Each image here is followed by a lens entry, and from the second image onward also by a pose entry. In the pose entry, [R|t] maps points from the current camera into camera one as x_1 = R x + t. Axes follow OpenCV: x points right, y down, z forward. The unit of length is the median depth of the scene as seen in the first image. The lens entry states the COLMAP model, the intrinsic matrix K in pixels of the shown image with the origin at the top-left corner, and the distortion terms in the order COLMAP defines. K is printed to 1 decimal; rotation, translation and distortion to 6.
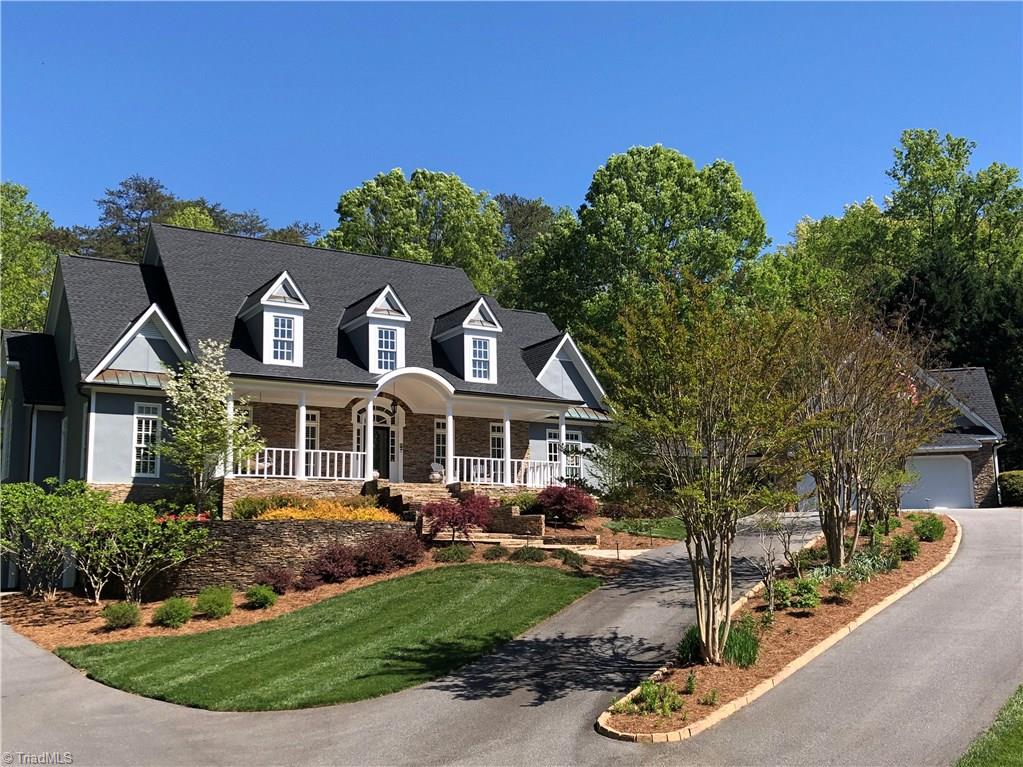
lens RADIAL K [[1167.5, 0, 511.5], [0, 1167.5, 383.5], [0, 0, 1]] dist [0.125397, -0.006066]
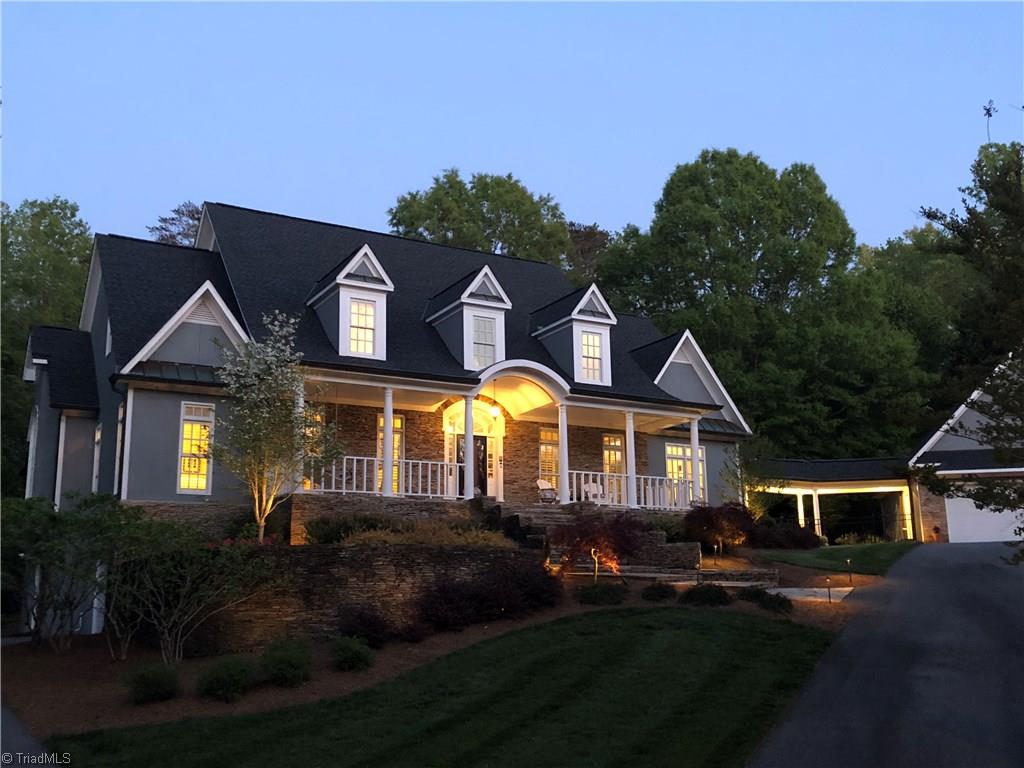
lens RADIAL K [[1085.7, 0, 512.0], [0, 1085.7, 384.0], [0, 0, 1]] dist [0.141374, -0.006789]
pose [[0.999701, -0.001058, -0.024436, -0.084981], [0.000042, 0.999138, -0.041515, 0.040287], [0.024459, 0.041502, 0.998839, 0.289422]]
